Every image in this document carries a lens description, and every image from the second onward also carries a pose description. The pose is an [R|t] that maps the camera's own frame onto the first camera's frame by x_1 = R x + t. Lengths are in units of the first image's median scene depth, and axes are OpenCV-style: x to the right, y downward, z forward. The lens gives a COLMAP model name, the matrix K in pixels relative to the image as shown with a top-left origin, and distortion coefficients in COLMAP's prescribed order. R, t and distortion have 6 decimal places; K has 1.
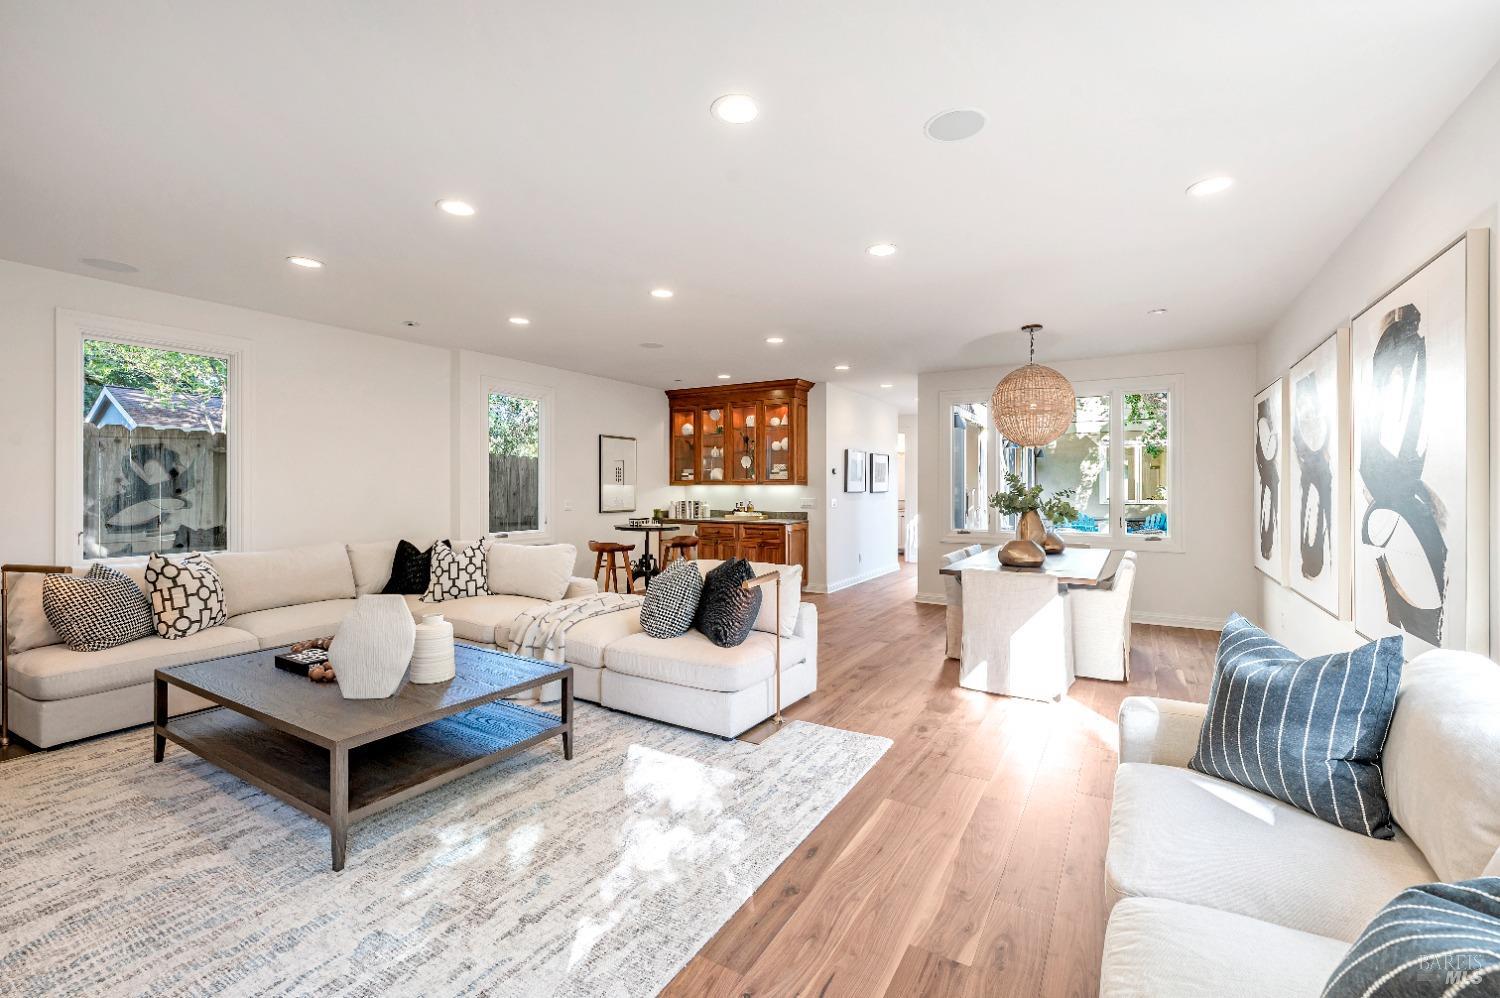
lens RADIAL K [[643.3, 0, 750.0], [0, 643.3, 499.0], [0, 0, 1]] dist [0.000976, -0.000064]
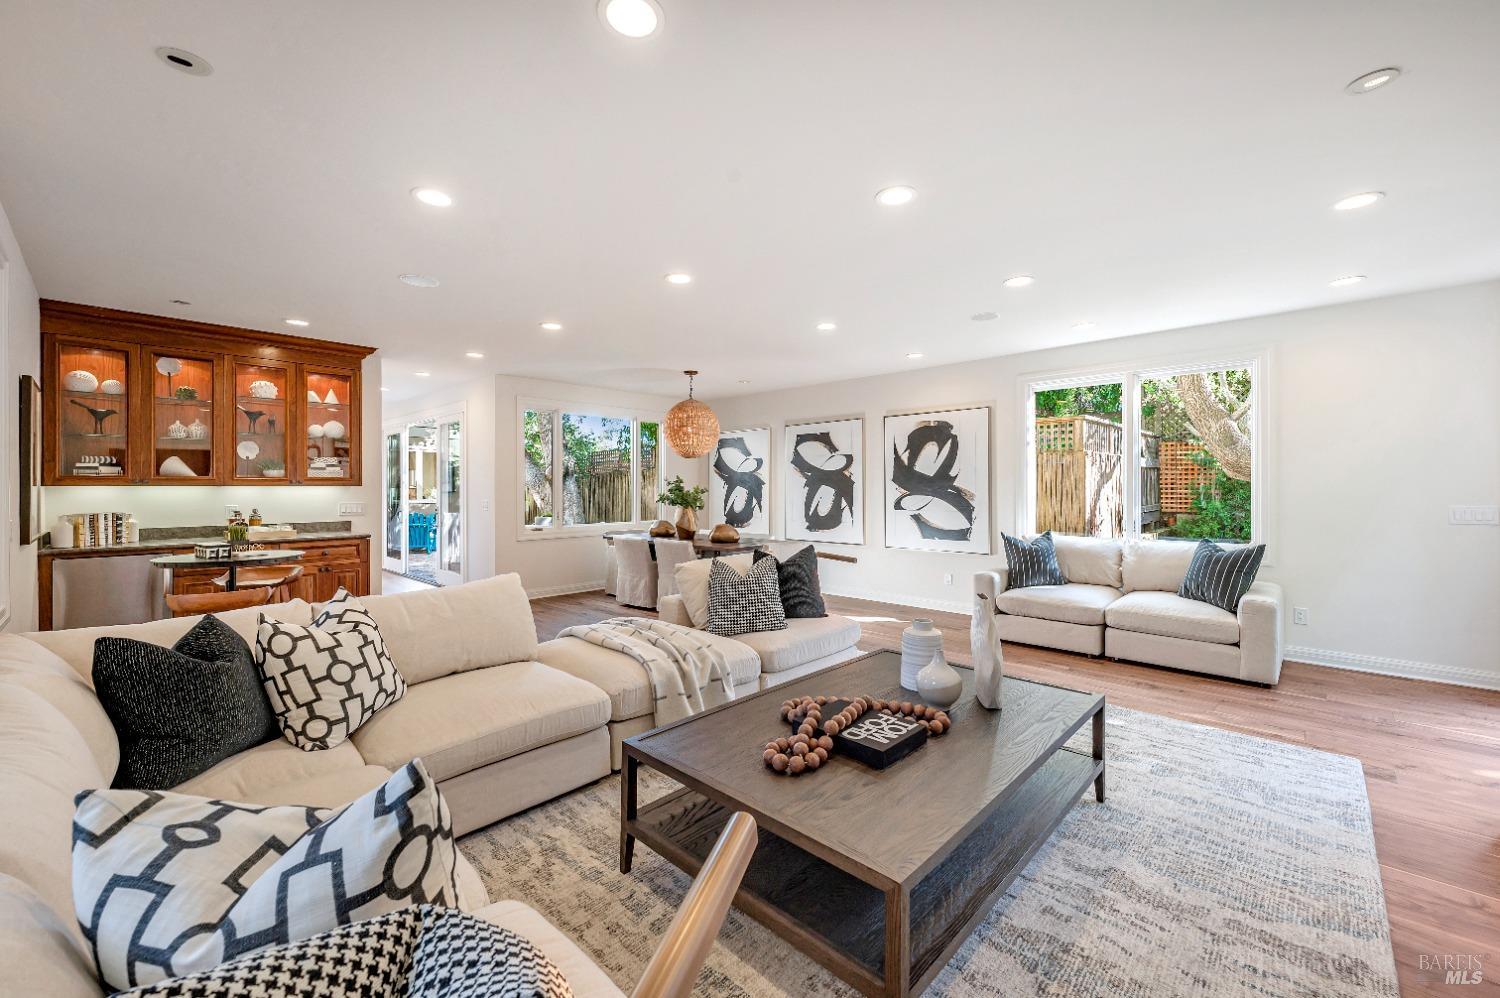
lens RADIAL K [[600.2, 0, 750.0], [0, 600.2, 499.0], [0, 0, 1]] dist [-0.003062, -0.000202]
pose [[0.218488, -0.019874, 0.975637, -0.518444], [0.019336, 0.999684, 0.016033, -0.007581], [-0.975648, 0.015361, 0.218803, 0.383753]]
